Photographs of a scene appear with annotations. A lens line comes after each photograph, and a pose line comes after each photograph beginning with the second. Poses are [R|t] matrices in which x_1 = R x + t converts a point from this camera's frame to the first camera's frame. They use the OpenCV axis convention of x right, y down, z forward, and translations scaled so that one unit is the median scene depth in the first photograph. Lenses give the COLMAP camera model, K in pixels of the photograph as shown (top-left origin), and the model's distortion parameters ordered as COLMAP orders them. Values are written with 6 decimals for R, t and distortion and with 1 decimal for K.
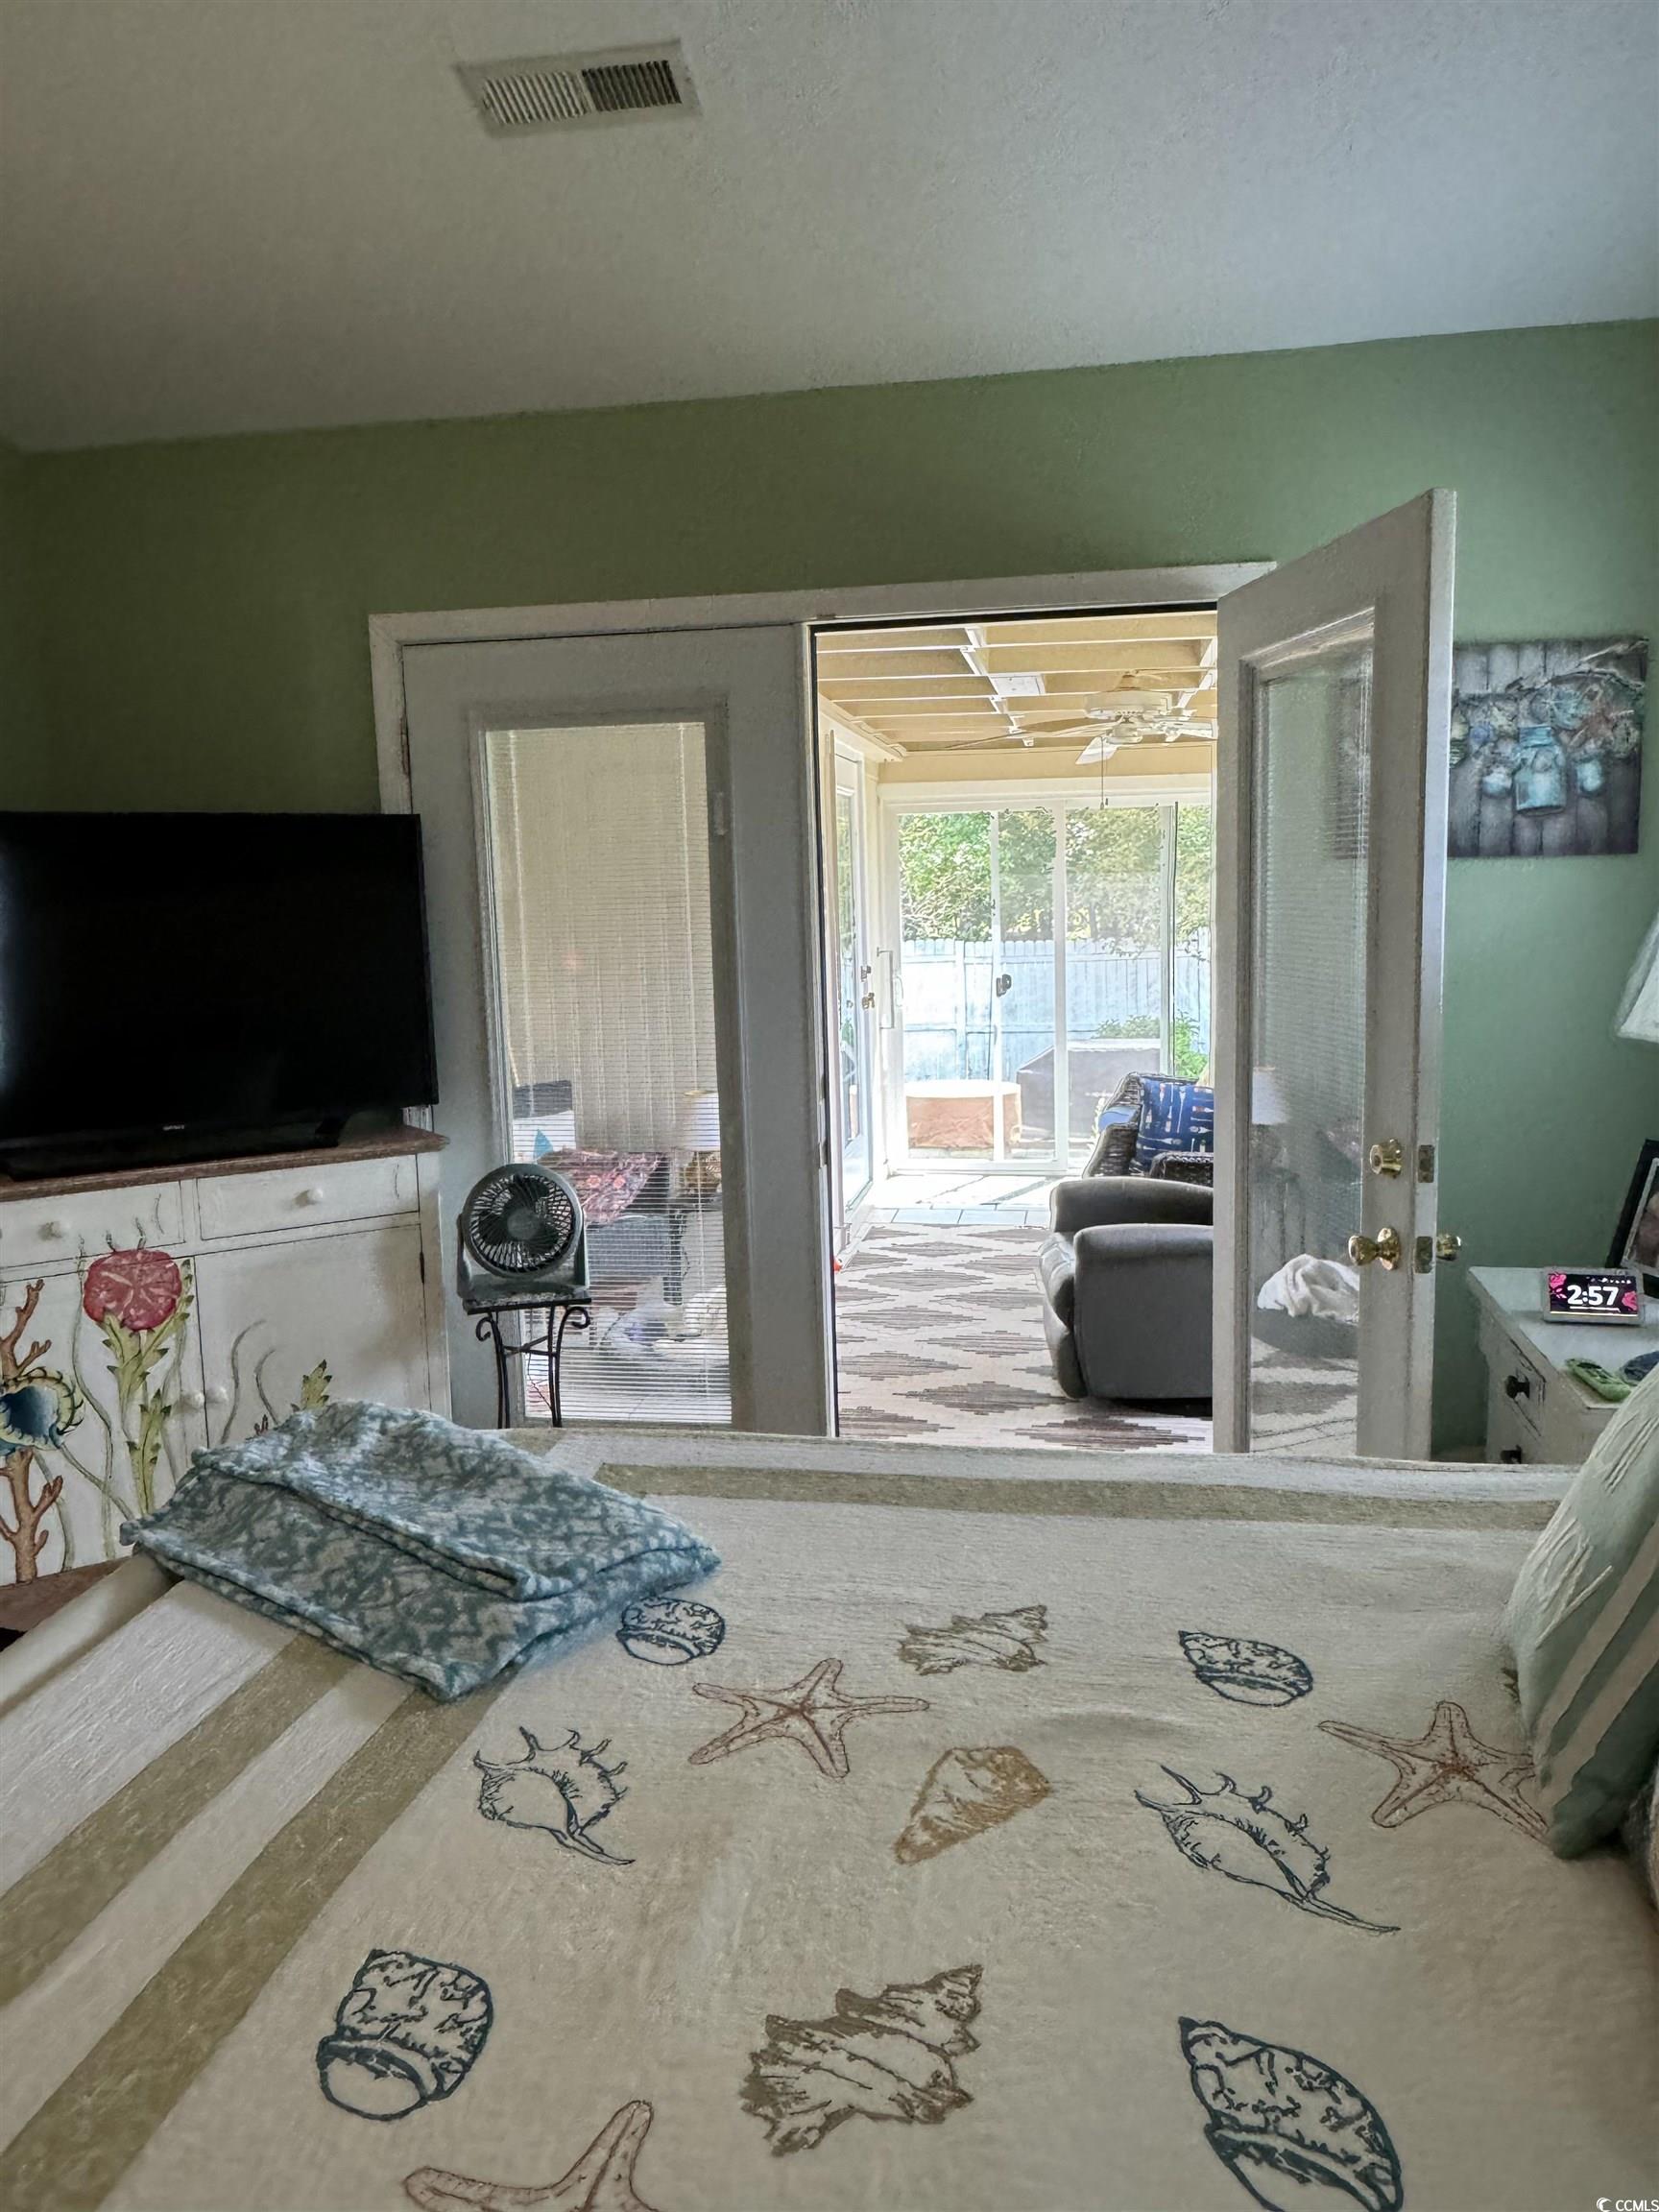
lens RADIAL K [[1553.0, 0, 780.2], [0, 1553.0, 1078.8], [0, 0, 1]] dist [0.079400, -0.096351]
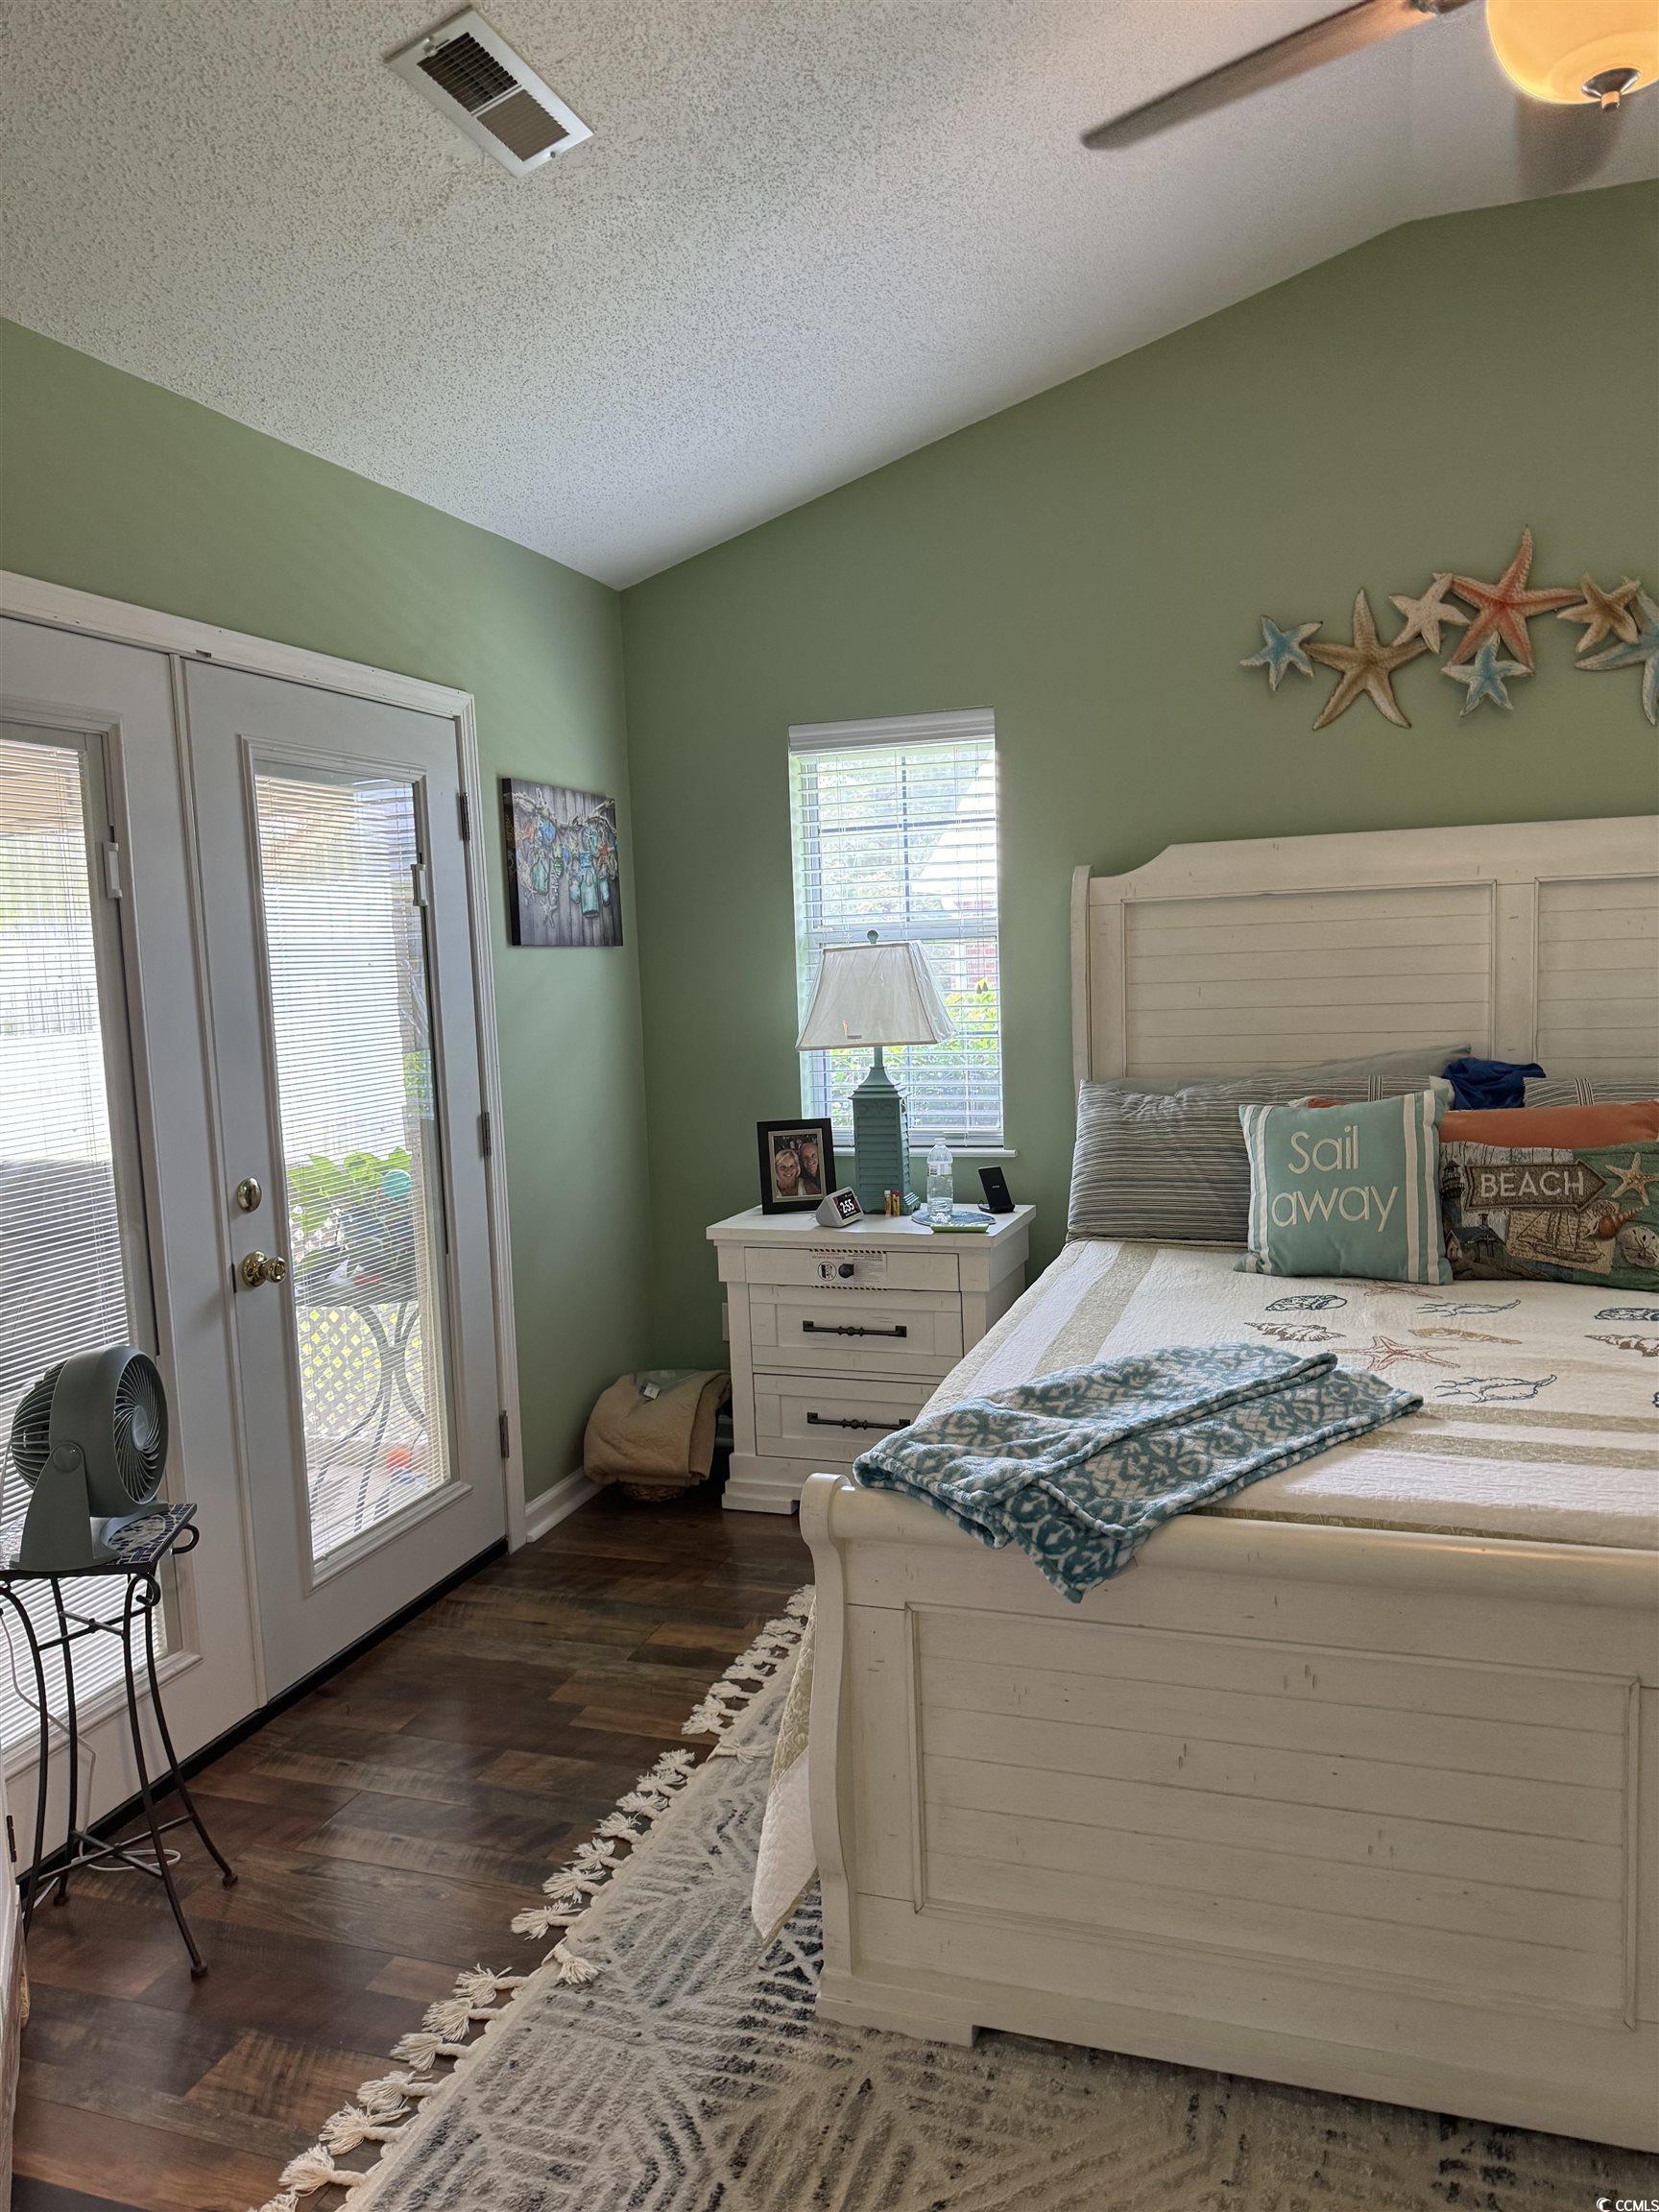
lens RADIAL K [[1553.0, 0, 838.5], [0, 1553.0, 1119.1], [0, 0, 1]] dist [0.079400, -0.096351]
pose [[0.152058, -0.084636, 0.984741, -0.855914], [0.164974, 0.984523, 0.059143, -0.037057], [-0.974506, 0.153464, 0.163667, 0.591942]]
